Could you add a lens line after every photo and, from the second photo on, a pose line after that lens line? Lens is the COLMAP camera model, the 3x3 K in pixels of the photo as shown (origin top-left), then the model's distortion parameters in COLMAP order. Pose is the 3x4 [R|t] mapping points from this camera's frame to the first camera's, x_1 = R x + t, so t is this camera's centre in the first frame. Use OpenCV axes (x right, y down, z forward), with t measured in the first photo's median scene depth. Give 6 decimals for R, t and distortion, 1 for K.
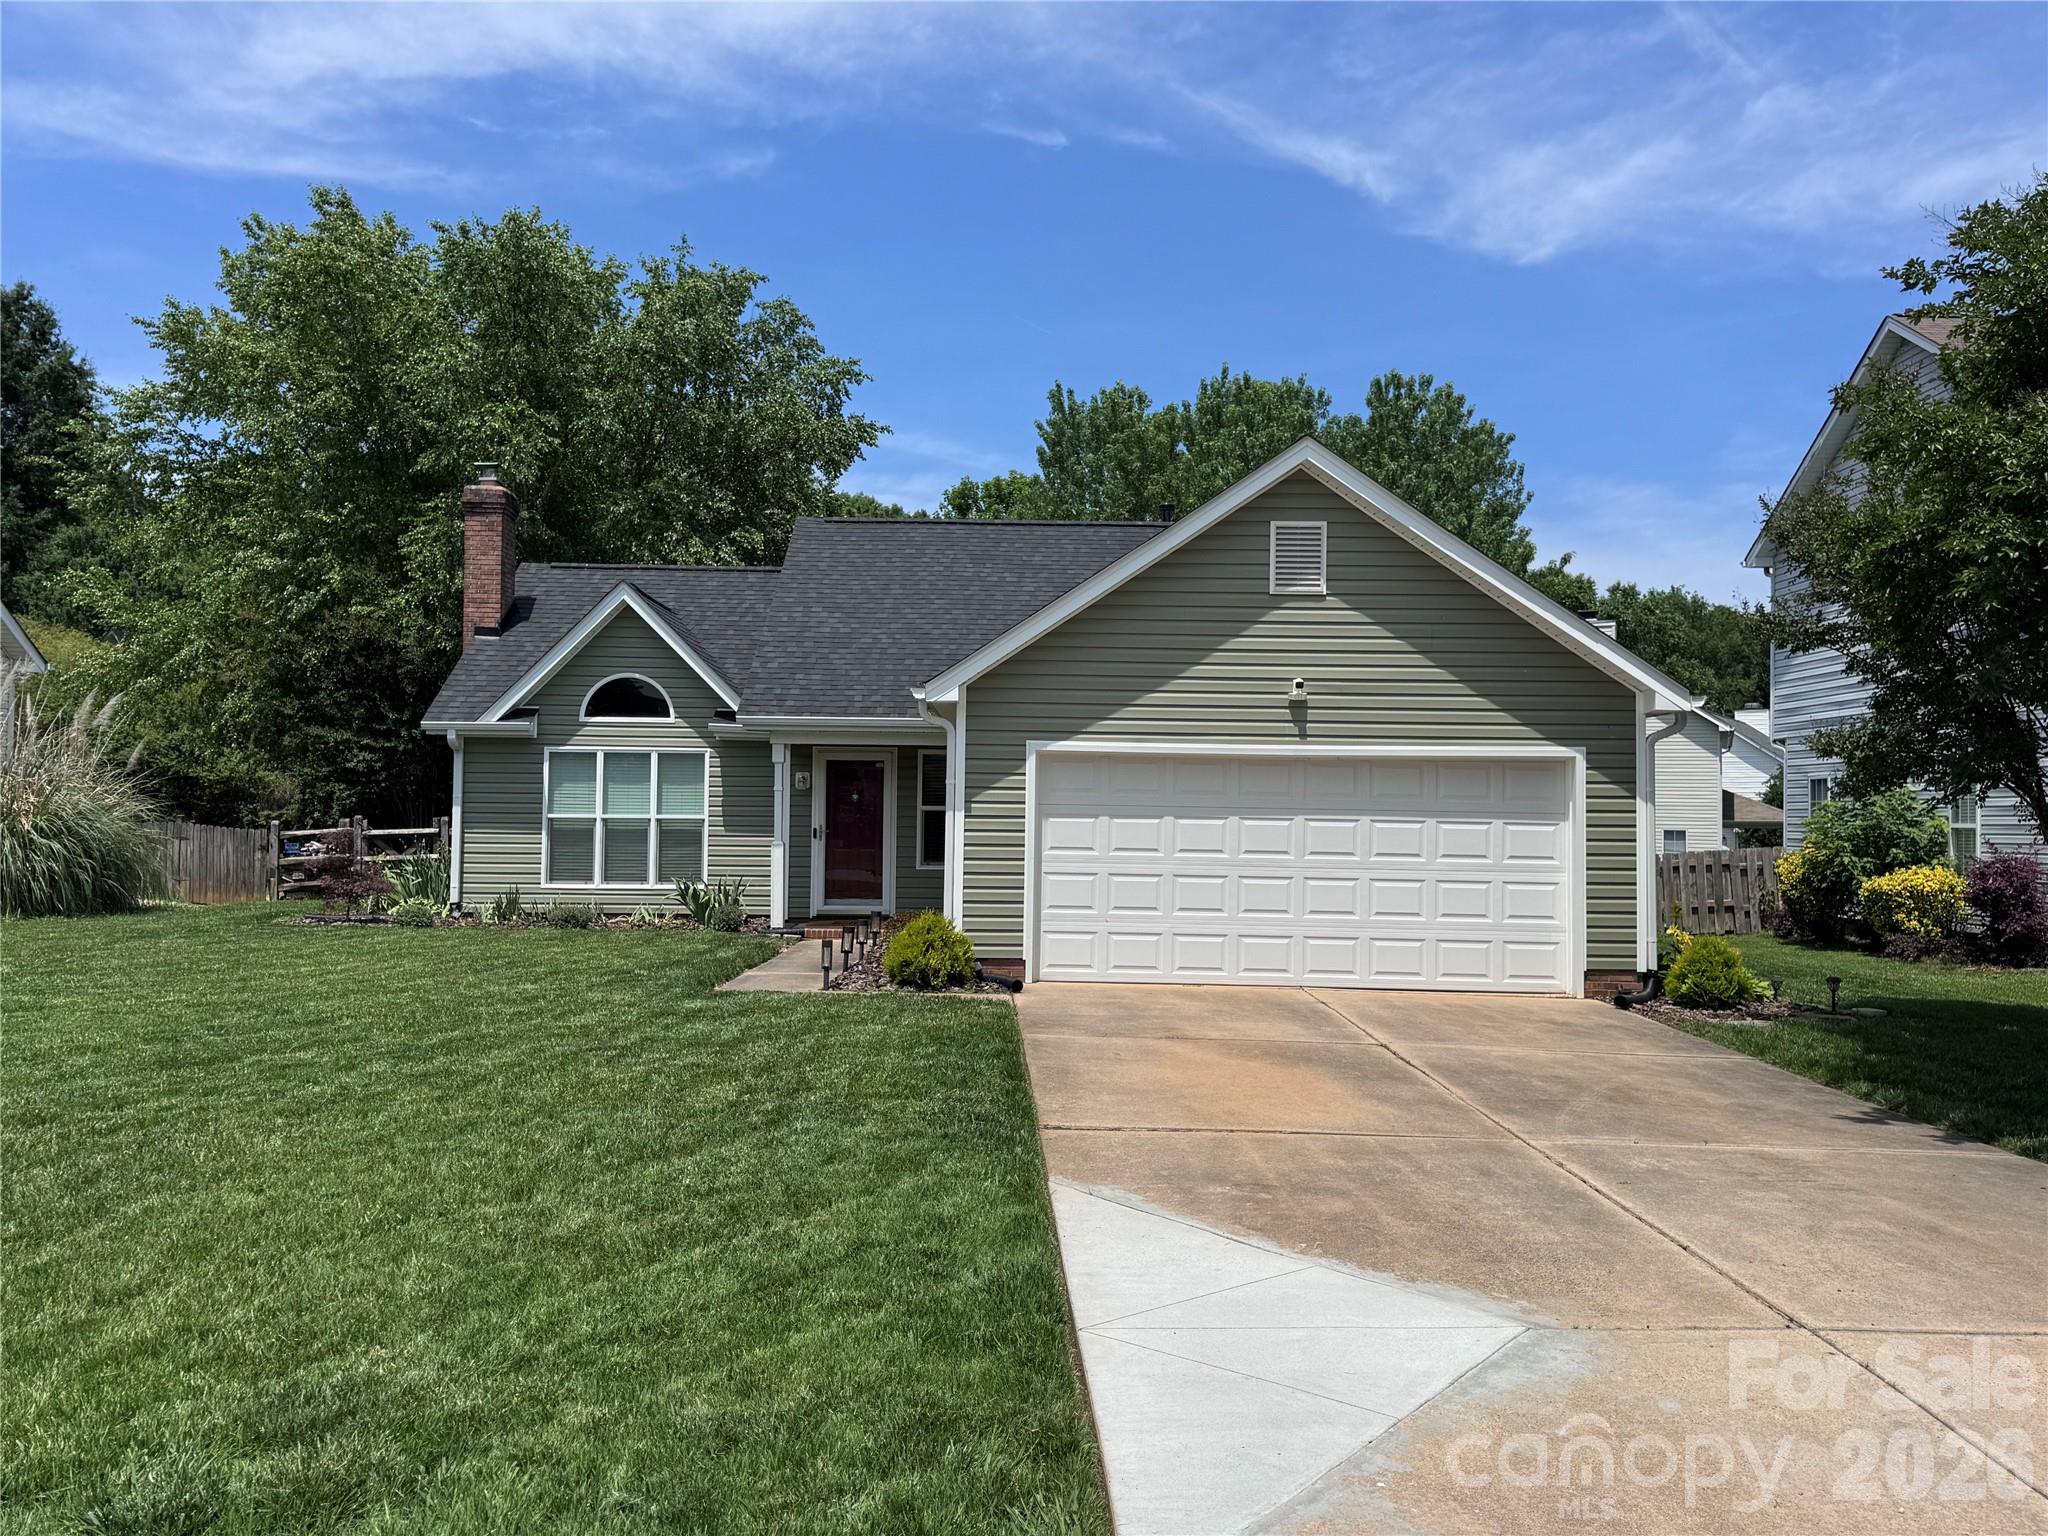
lens RADIAL K [[1630.0, 0, 1024.0], [0, 1630.0, 768.0], [0, 0, 1]] dist [0.082570, -0.097335]
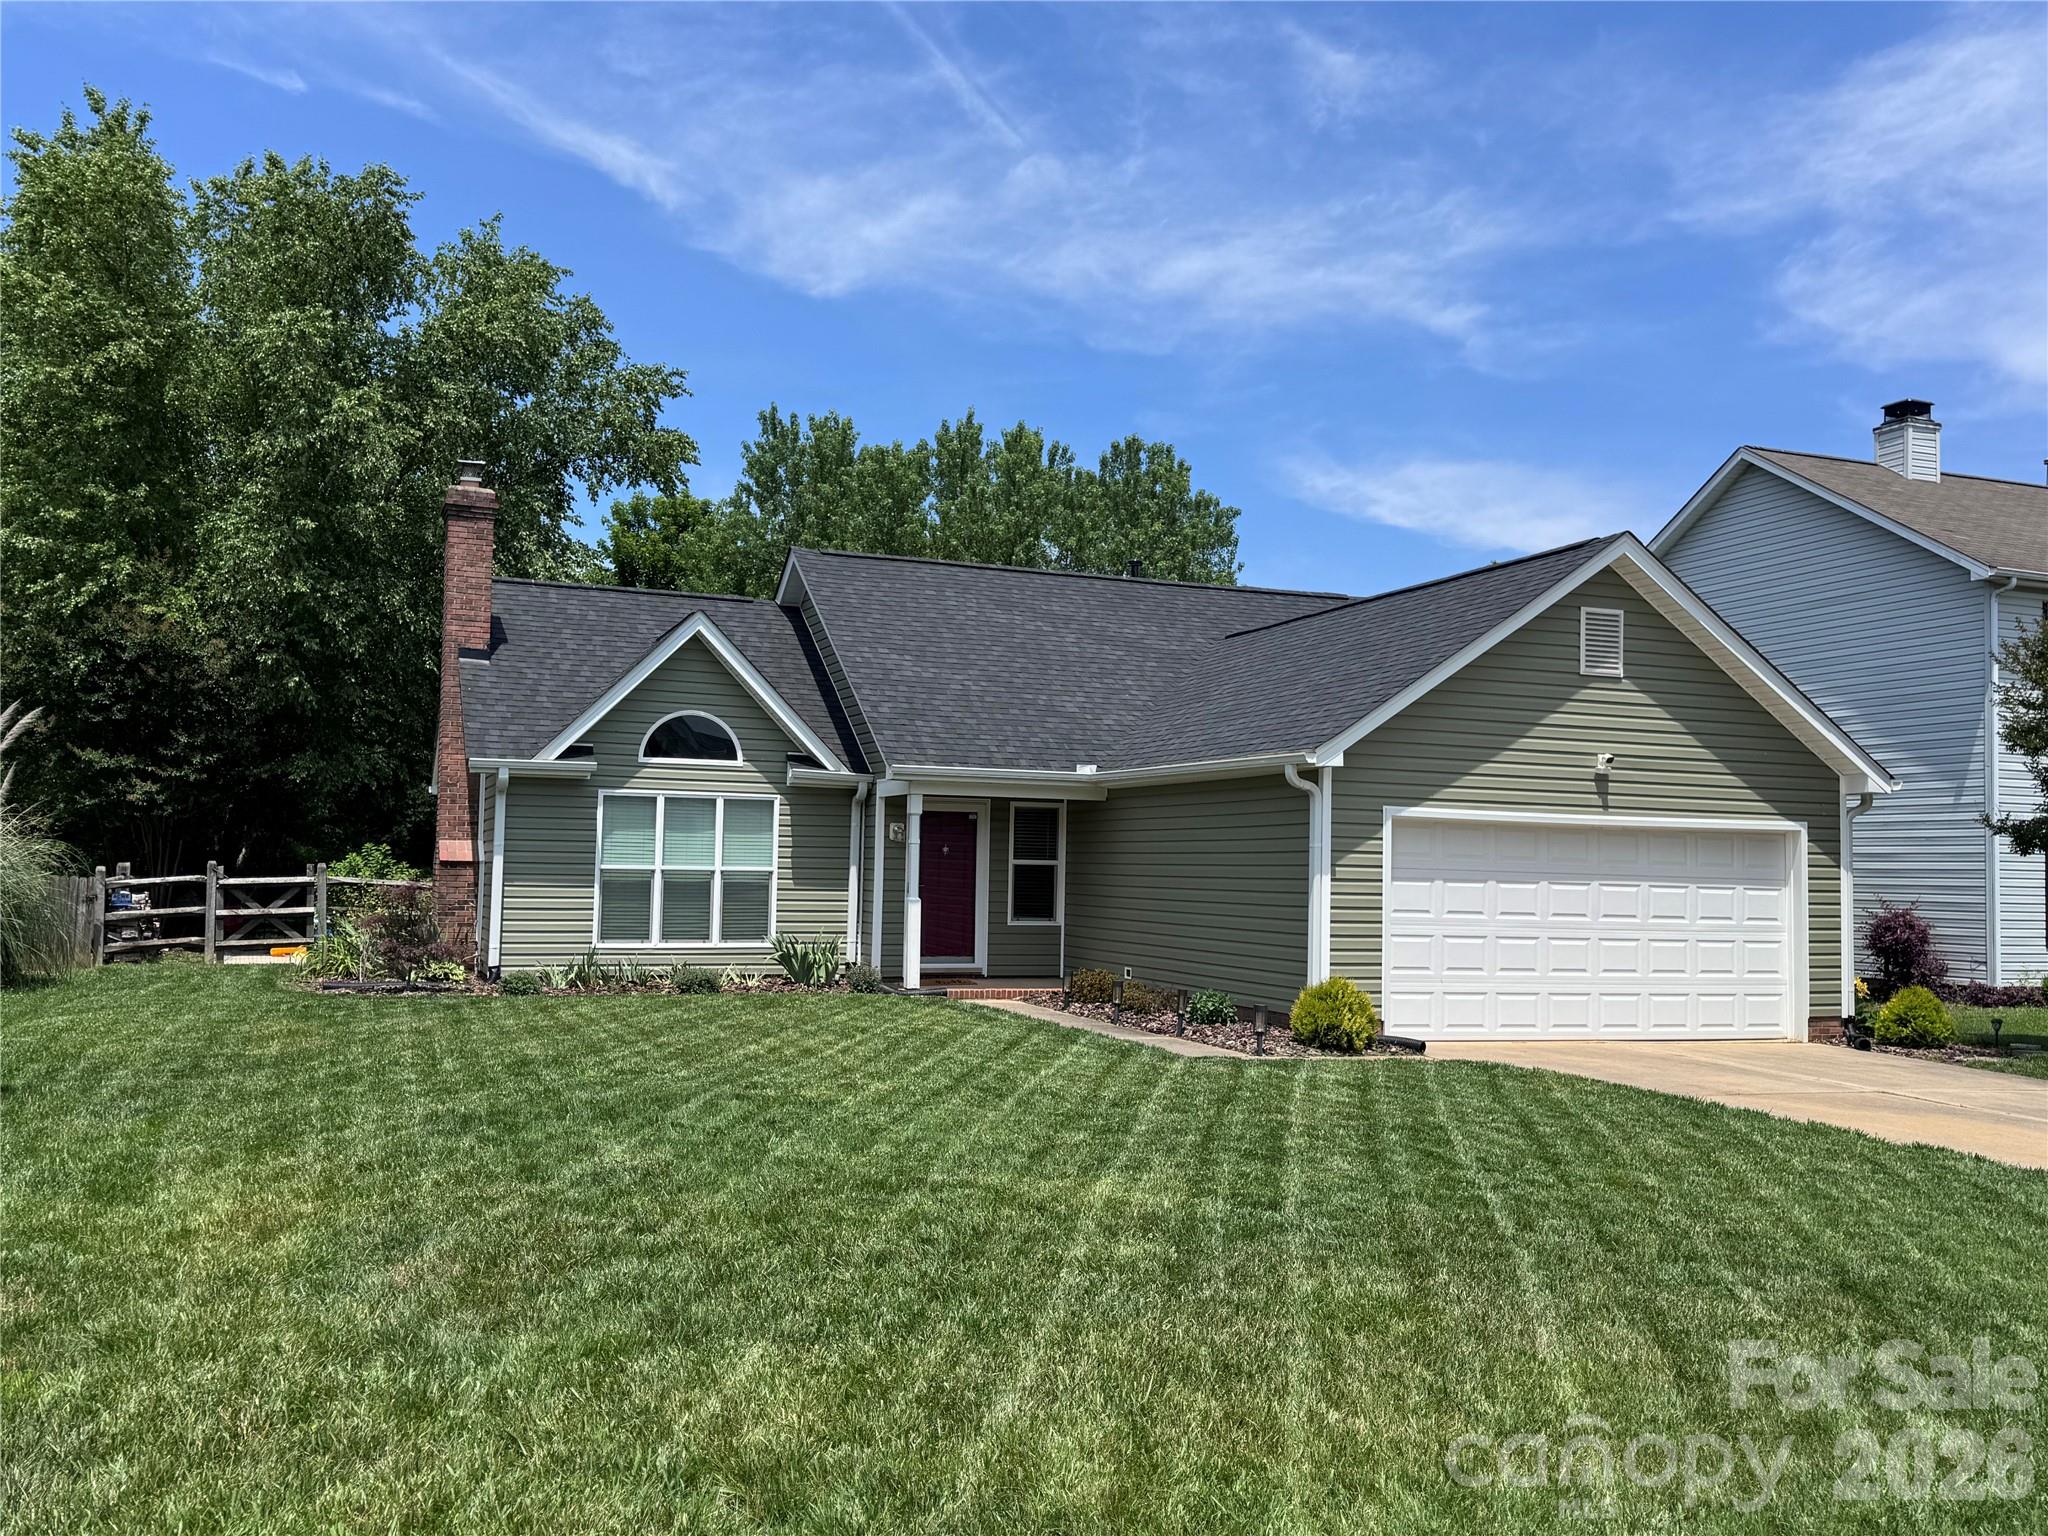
lens RADIAL K [[1738.9, 0, 894.8], [0, 1738.9, 767.2], [0, 0, 1]] dist [0.161850, -0.367207]
pose [[0.935255, 0.027766, 0.352884, -0.478465], [-0.021223, 0.999524, -0.022398, -0.007015], [-0.353338, 0.013459, 0.935399, 0.052320]]
